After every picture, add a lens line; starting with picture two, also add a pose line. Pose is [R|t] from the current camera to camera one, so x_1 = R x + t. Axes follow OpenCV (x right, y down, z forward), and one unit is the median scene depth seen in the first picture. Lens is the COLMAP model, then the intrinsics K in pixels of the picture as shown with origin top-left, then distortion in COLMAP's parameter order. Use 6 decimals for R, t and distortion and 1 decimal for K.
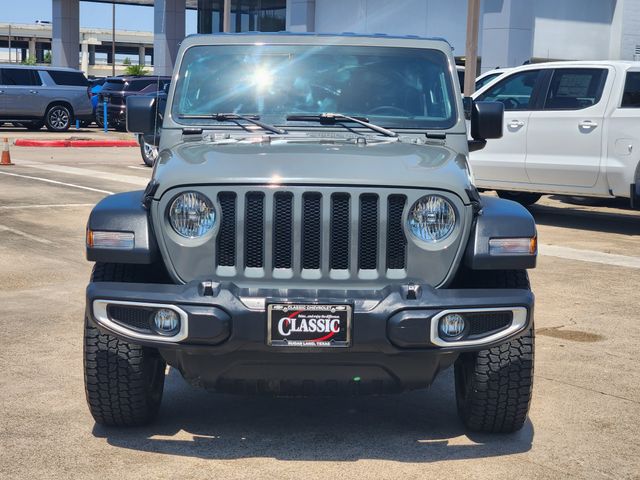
lens RADIAL K [[1299.7, 0, 312.2], [0, 1299.7, 239.5], [0, 0, 1]] dist [-0.795663, 8.417647]
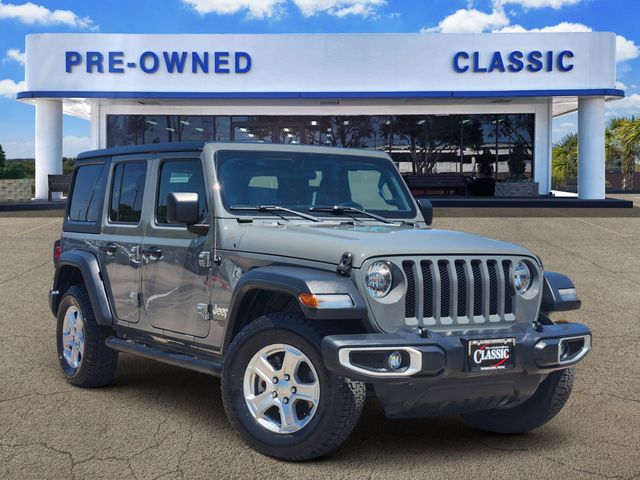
lens RADIAL K [[1299.7, 0, 312.2], [0, 1299.7, 239.5], [0, 0, 1]] dist [-0.795663, 8.417647]
pose [[0.846025, -0.012159, 0.533004, -0.866044], [0.062025, 0.995196, -0.075749, 0.035544], [-0.529522, 0.097146, 0.842715, -0.048452]]
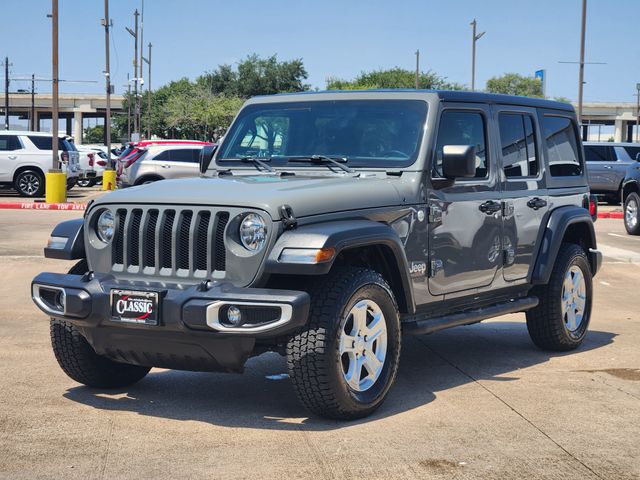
lens RADIAL K [[1299.7, 0, 312.2], [0, 1299.7, 239.5], [0, 0, 1]] dist [-0.795663, 8.417647]
pose [[0.848239, 0.020771, -0.529207, 0.834858], [-0.055260, 0.997248, -0.049433, 0.051703], [0.526723, 0.071175, 0.847052, -0.024811]]
